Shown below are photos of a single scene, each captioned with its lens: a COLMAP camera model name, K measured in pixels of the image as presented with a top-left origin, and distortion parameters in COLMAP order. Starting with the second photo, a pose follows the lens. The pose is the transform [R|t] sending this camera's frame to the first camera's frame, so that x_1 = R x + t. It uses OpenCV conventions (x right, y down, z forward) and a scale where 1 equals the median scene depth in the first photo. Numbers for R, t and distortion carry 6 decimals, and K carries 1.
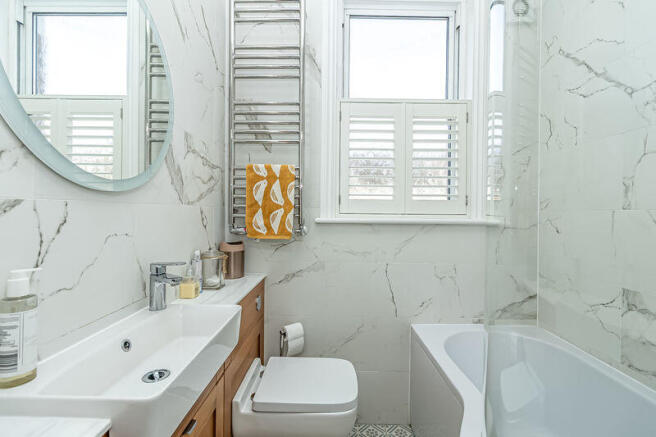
lens RADIAL K [[299.6, 0, 329.9], [0, 299.6, 215.6], [0, 0, 1]] dist [-0.001223, -0.000331]
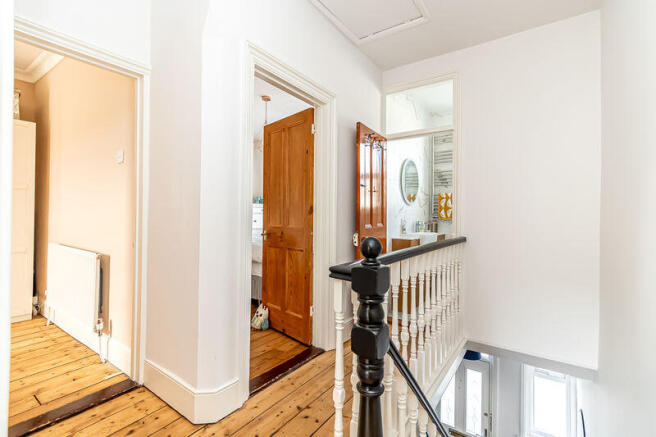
lens RADIAL K [[299.6, 0, 329.9], [0, 299.6, 215.6], [0, 0, 1]] dist [-0.001223, -0.000331]
pose [[0.822629, -0.005678, -0.568550, 0.507865], [0.000423, 0.999956, -0.009375, 0.068308], [0.568578, 0.007472, 0.822595, -1.985920]]
